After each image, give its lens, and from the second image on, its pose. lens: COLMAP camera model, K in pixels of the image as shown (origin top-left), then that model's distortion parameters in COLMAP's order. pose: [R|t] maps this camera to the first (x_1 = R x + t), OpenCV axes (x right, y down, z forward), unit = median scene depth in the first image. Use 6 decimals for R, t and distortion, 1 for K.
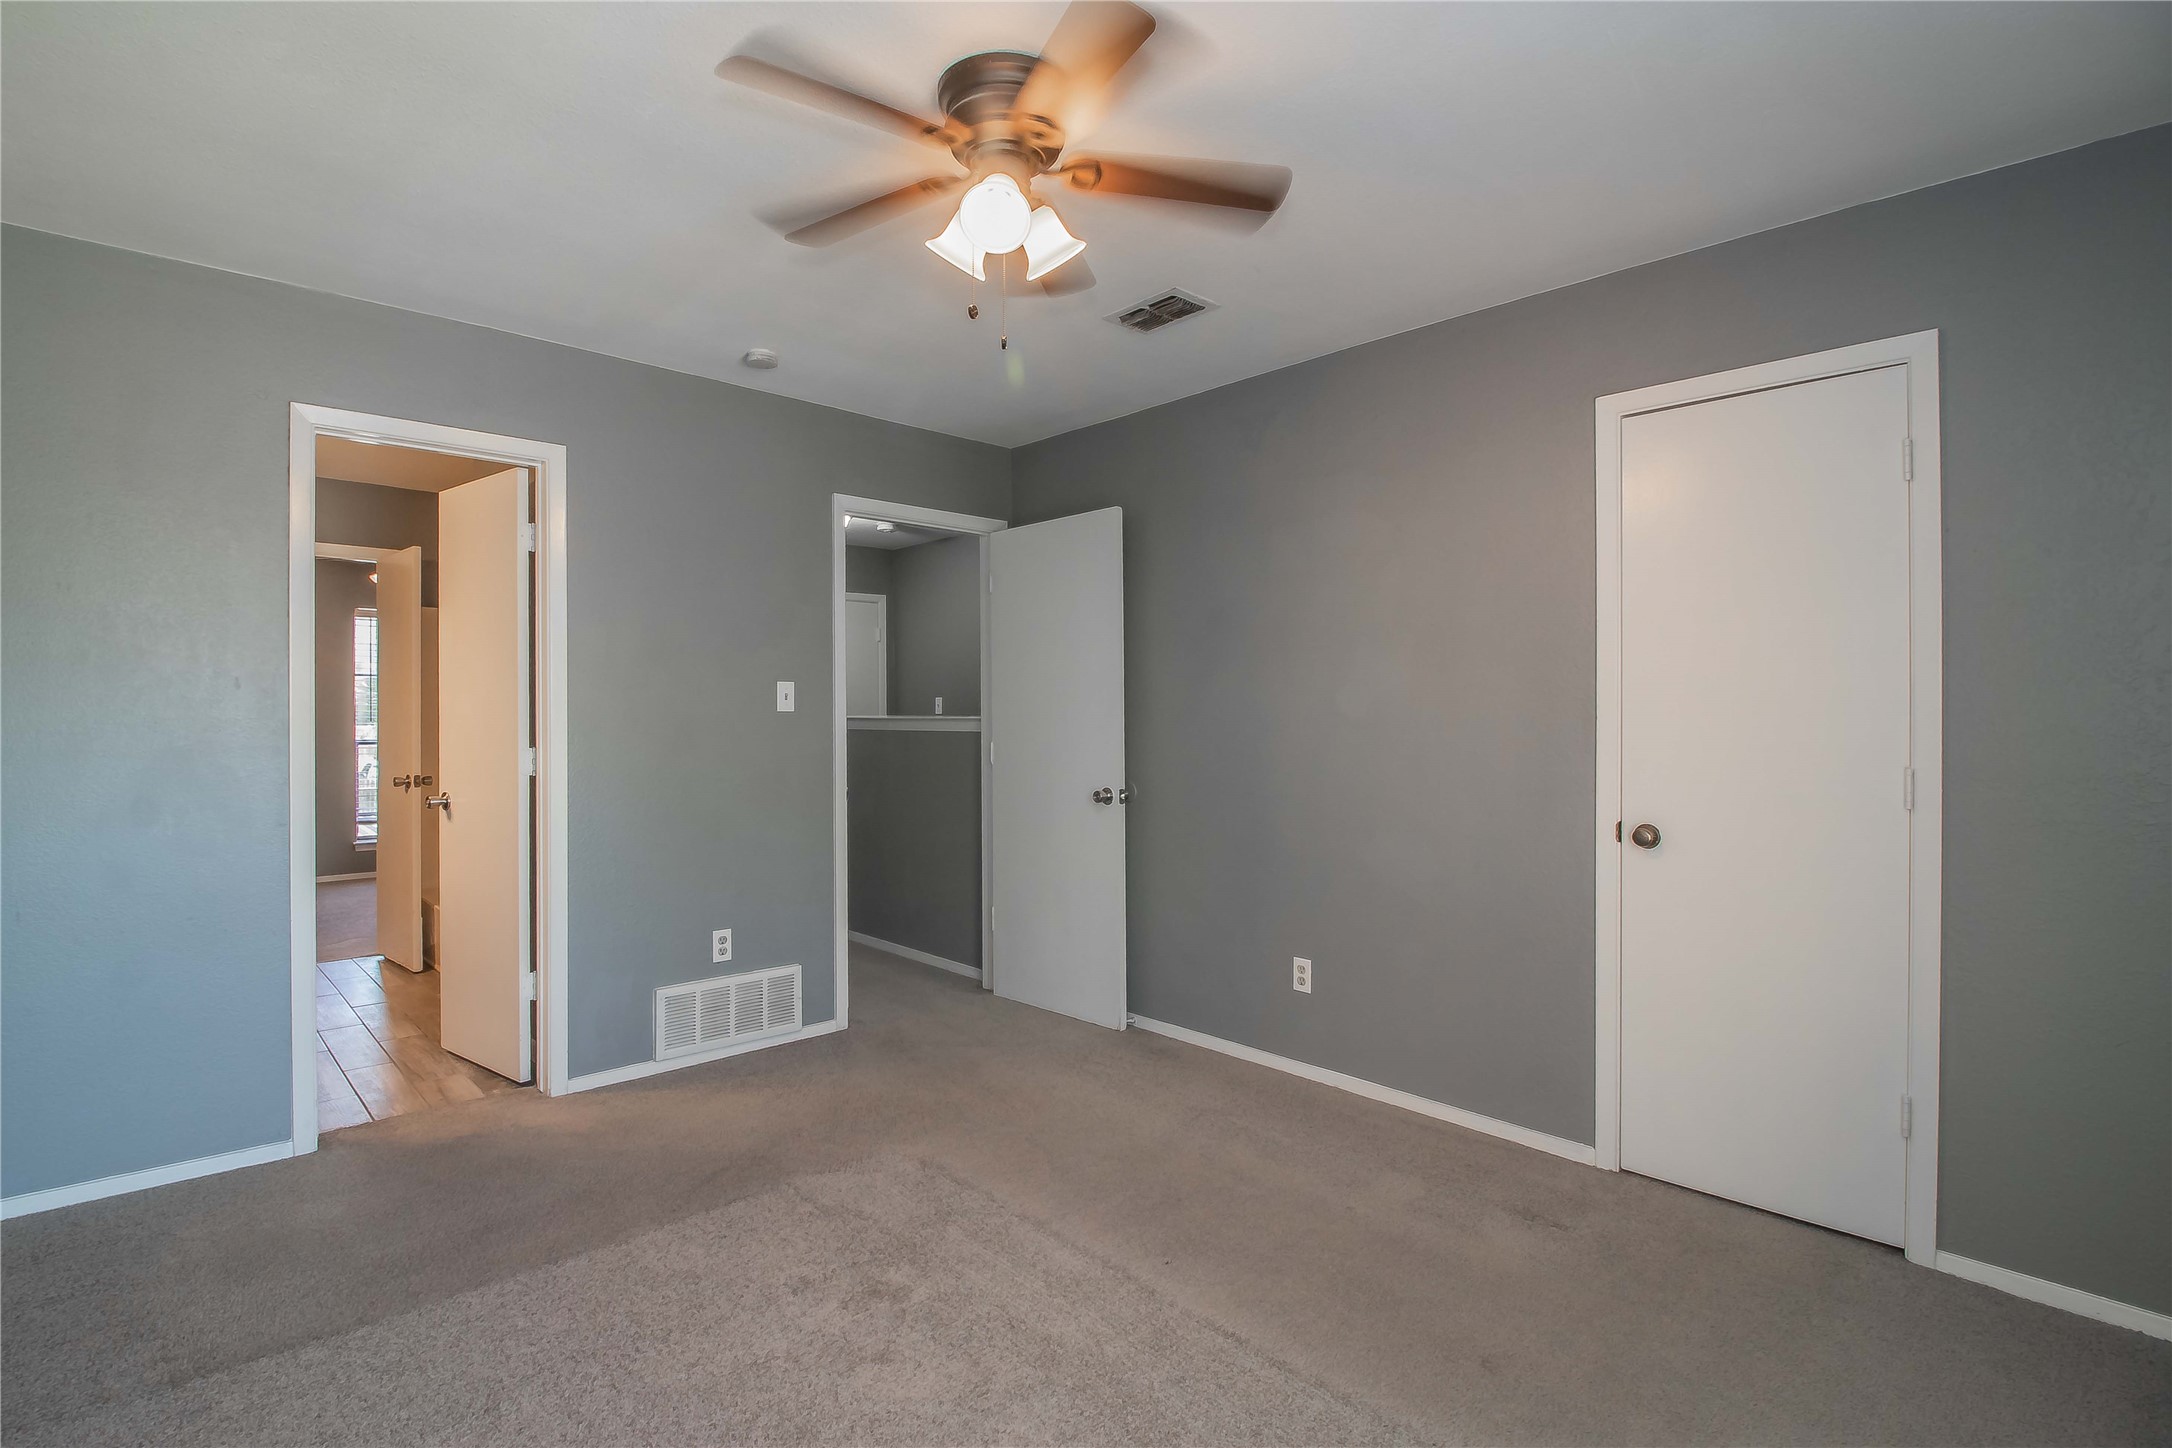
lens RADIAL K [[1016.9, 0, 1085.5], [0, 1016.9, 719.9], [0, 0, 1]] dist [0.000082, -0.000626]
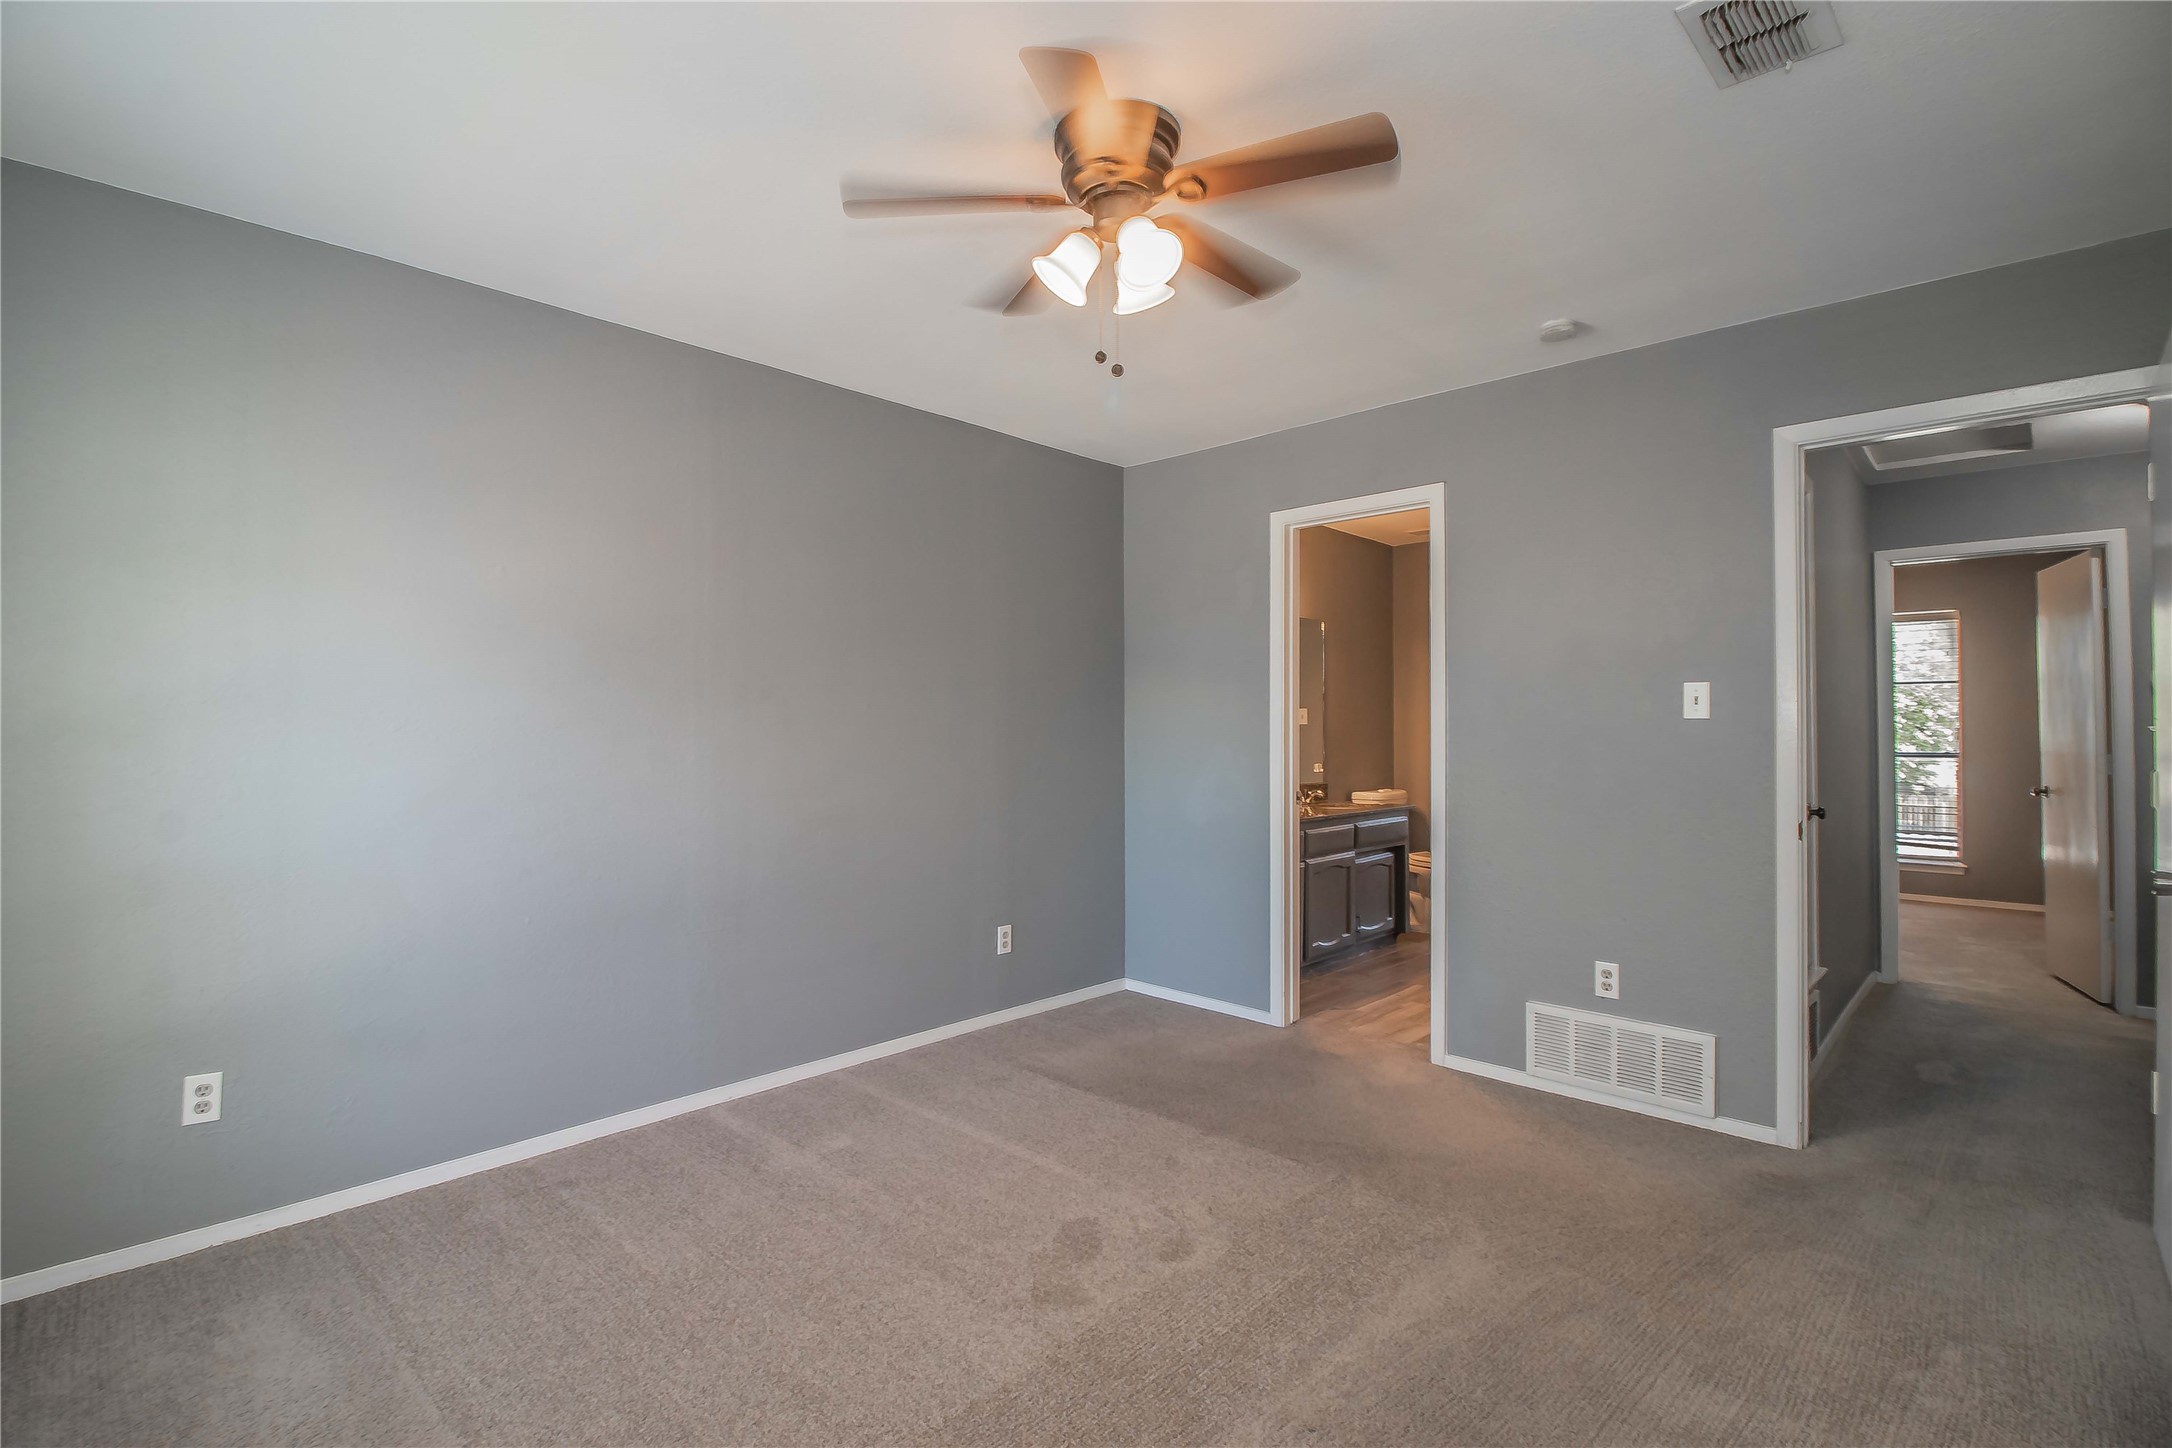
lens RADIAL K [[1016.9, 0, 1085.1], [0, 1016.9, 727.9], [0, 0, 1]] dist [0.000082, -0.000626]
pose [[0.038924, -0.007772, -0.999212, 0.526943], [0.001148, 0.999969, -0.007733, 0.005265], [0.999242, -0.000846, 0.038931, 0.505196]]
